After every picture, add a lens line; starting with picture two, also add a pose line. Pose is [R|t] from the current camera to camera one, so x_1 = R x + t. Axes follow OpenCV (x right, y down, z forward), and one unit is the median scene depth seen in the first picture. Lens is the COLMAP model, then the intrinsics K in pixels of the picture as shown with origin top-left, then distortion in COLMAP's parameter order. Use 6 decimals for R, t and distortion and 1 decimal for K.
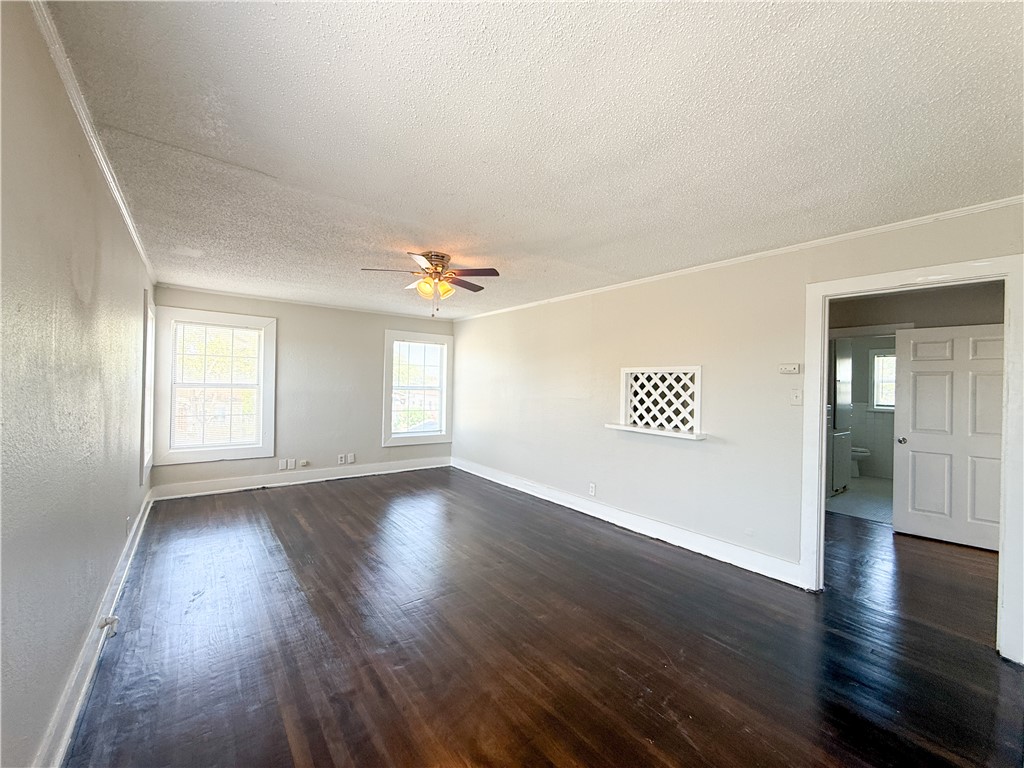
lens RADIAL K [[411.6, 0, 512.0], [0, 411.6, 384.0], [0, 0, 1]] dist [-0.000386, 0.000375]
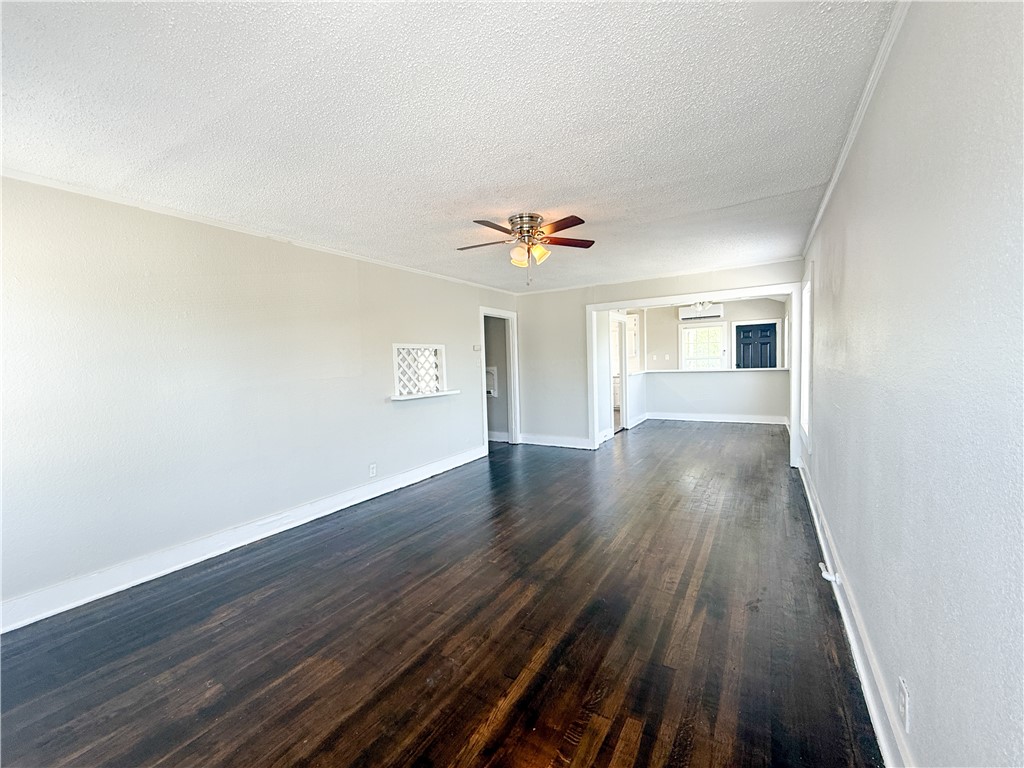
lens RADIAL K [[411.6, 0, 512.0], [0, 411.6, 384.0], [0, 0, 1]] dist [-0.000386, 0.000375]
pose [[-0.348992, -0.067817, 0.934669, -0.879554], [0.023719, 0.996419, 0.081154, -0.012936], [-0.936825, 0.050491, -0.346134, 1.130707]]
